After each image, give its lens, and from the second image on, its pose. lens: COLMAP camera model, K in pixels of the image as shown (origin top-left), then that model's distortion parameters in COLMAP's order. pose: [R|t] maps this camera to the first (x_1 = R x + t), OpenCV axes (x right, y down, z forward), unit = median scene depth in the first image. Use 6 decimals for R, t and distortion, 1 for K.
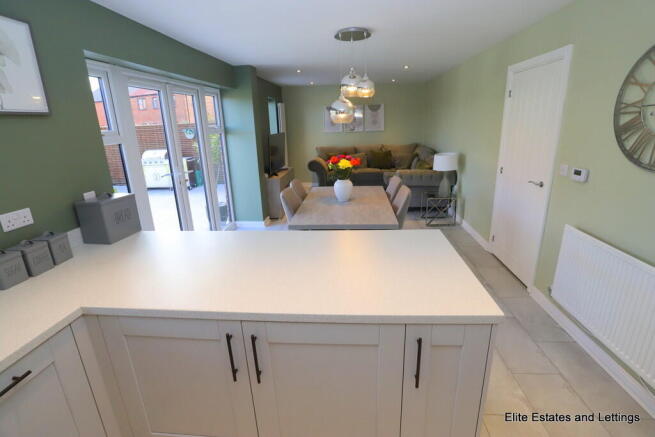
lens RADIAL K [[316.9, 0, 327.6], [0, 316.9, 217.8], [0, 0, 1]] dist [-0.039218, 0.007583]
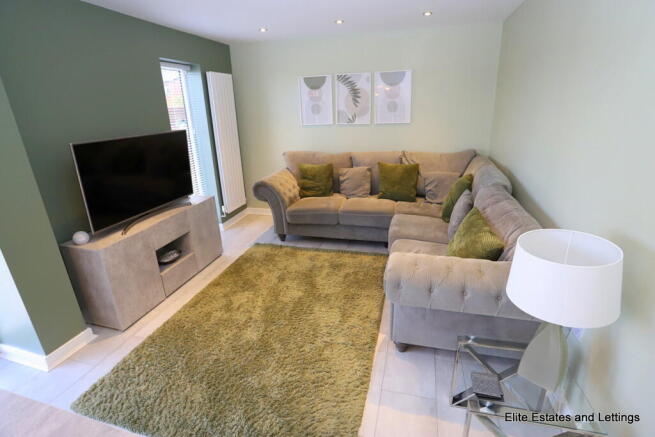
lens RADIAL K [[316.9, 0, 328.2], [0, 316.9, 217.9], [0, 0, 1]] dist [-0.039218, 0.007583]
pose [[0.983396, 0.058567, -0.171763, 0.149055], [-0.051192, 0.997579, 0.047061, -0.143310], [0.174104, -0.037487, 0.984014, 0.476552]]
